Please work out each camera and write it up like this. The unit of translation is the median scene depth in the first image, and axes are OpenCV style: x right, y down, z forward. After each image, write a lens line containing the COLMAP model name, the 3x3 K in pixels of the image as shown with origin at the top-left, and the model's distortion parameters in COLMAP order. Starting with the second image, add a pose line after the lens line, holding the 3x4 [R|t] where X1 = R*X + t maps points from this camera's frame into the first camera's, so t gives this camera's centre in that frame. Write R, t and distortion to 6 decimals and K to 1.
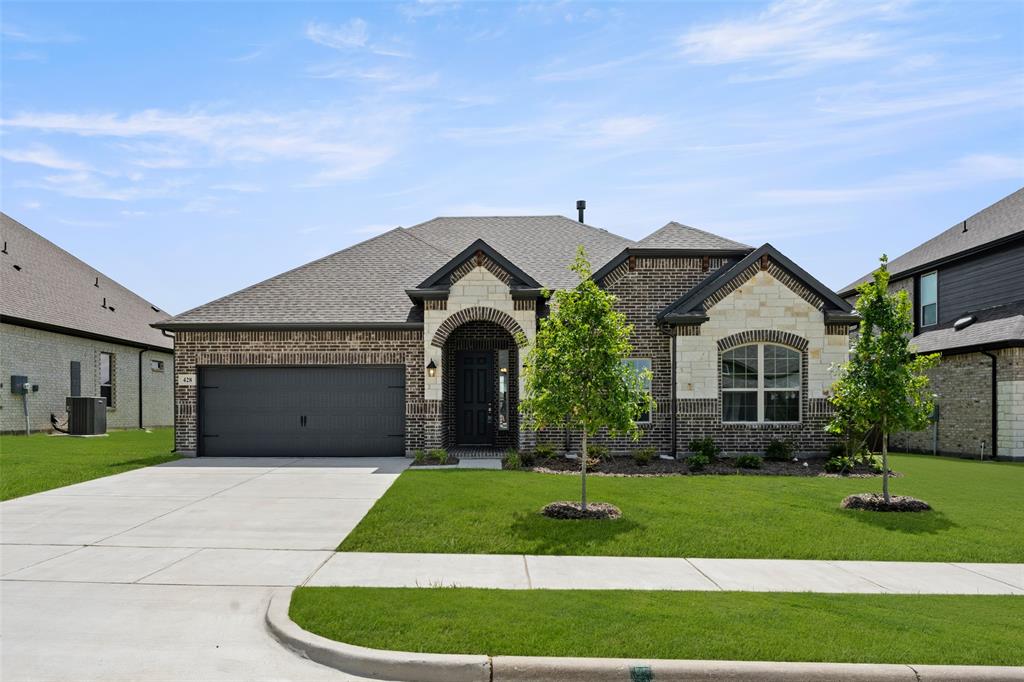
lens RADIAL K [[495.5, 0, 513.1], [0, 495.5, 337.7], [0, 0, 1]] dist [-0.000522, 0.000938]
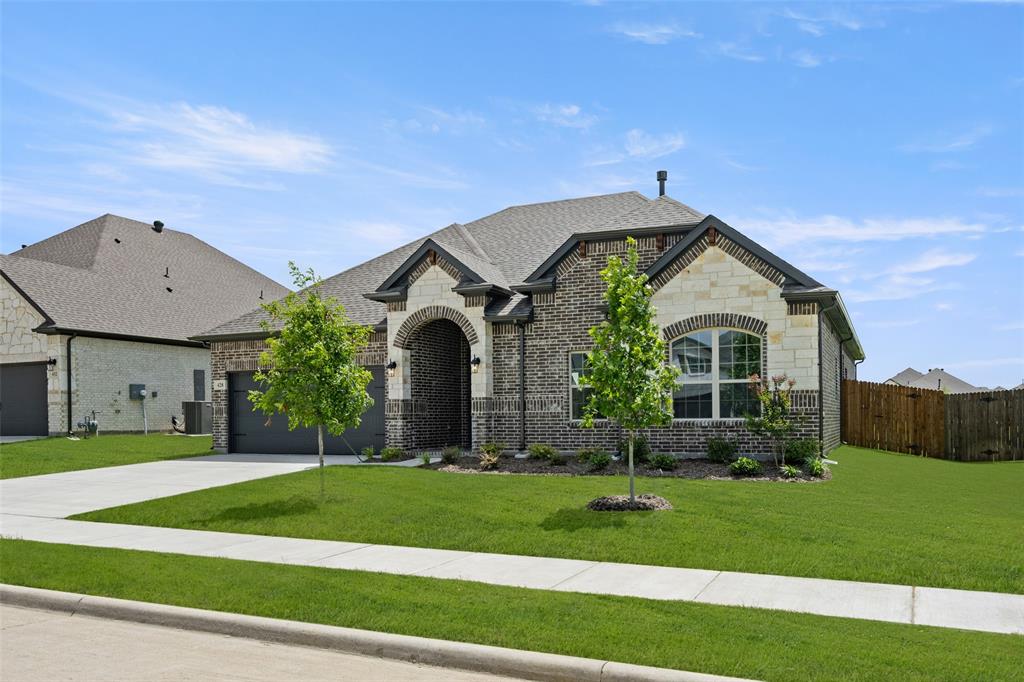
lens RADIAL K [[538.8, 0, 511.9], [0, 538.8, 332.1], [0, 0, 1]] dist [0.001028, -0.000170]
pose [[0.964520, -0.048768, -0.259466, 0.366739], [0.049810, 0.998755, -0.002562, 0.001435], [0.259268, -0.010453, 0.965749, -0.012032]]
